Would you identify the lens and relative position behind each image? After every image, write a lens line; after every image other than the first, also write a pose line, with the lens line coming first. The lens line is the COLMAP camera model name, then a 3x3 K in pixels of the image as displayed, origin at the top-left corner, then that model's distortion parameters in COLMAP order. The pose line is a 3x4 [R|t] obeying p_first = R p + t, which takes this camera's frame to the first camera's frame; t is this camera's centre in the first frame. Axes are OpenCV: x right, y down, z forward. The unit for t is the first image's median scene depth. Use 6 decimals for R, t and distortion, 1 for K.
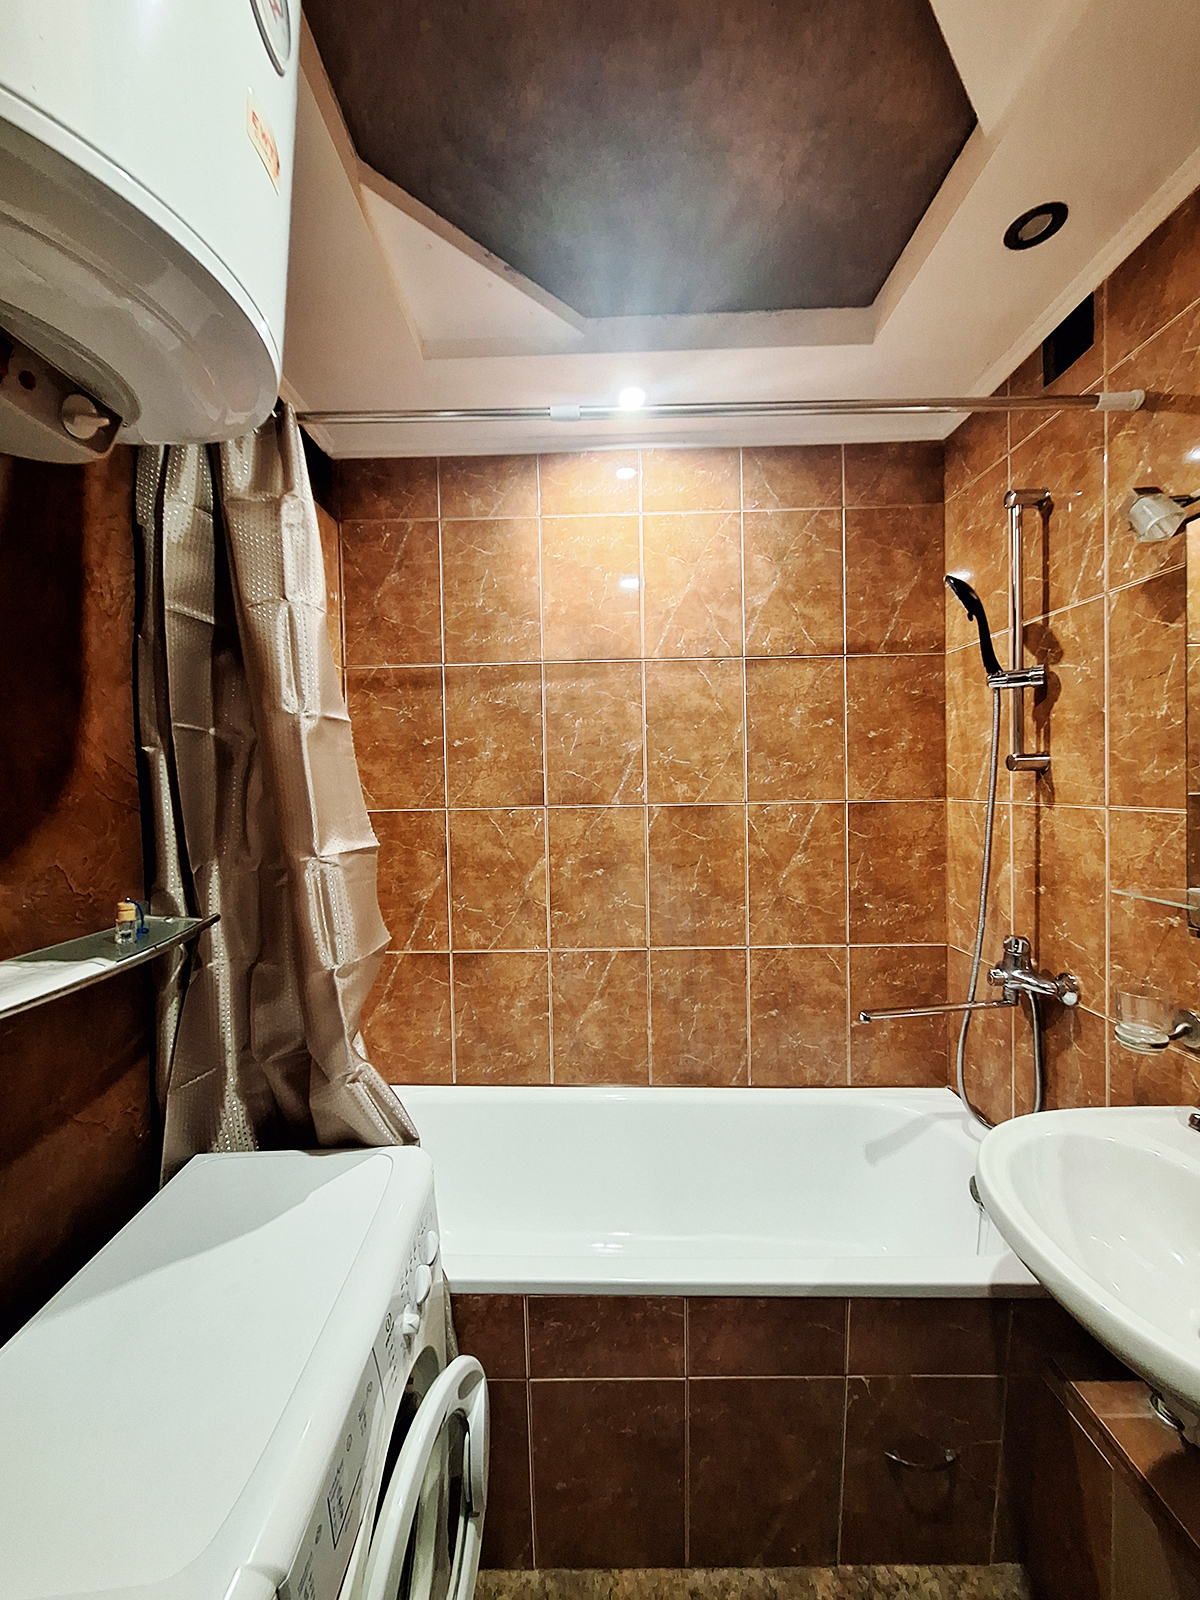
lens RADIAL K [[637.9, 0, 586.7], [0, 637.9, 791.9], [0, 0, 1]] dist [-0.003144, 0.001096]
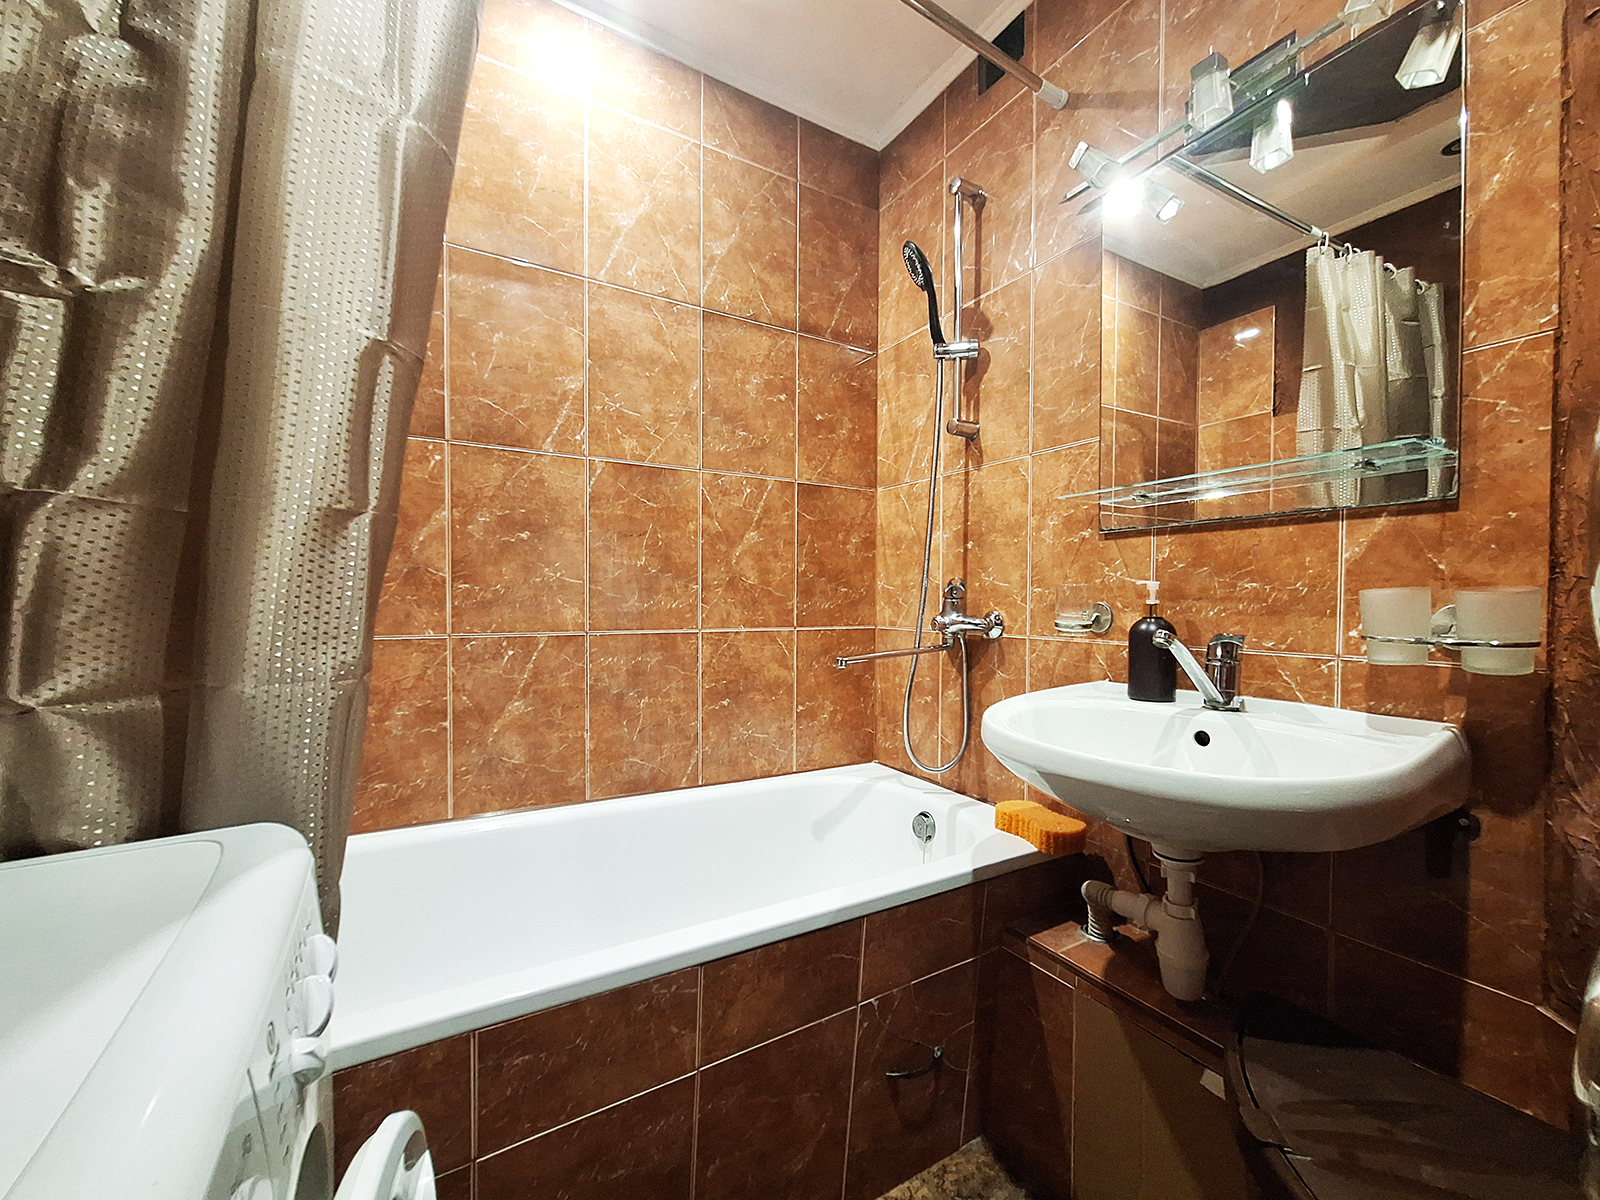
lens RADIAL K [[637.9, 0, 807.2], [0, 637.9, 601.6], [0, 0, 1]] dist [-0.003144, 0.001096]
pose [[0.850709, 0.012796, 0.525481, -0.094827], [-0.009742, 0.999916, -0.008578, 0.211773], [-0.525546, 0.002178, 0.850762, 0.155070]]
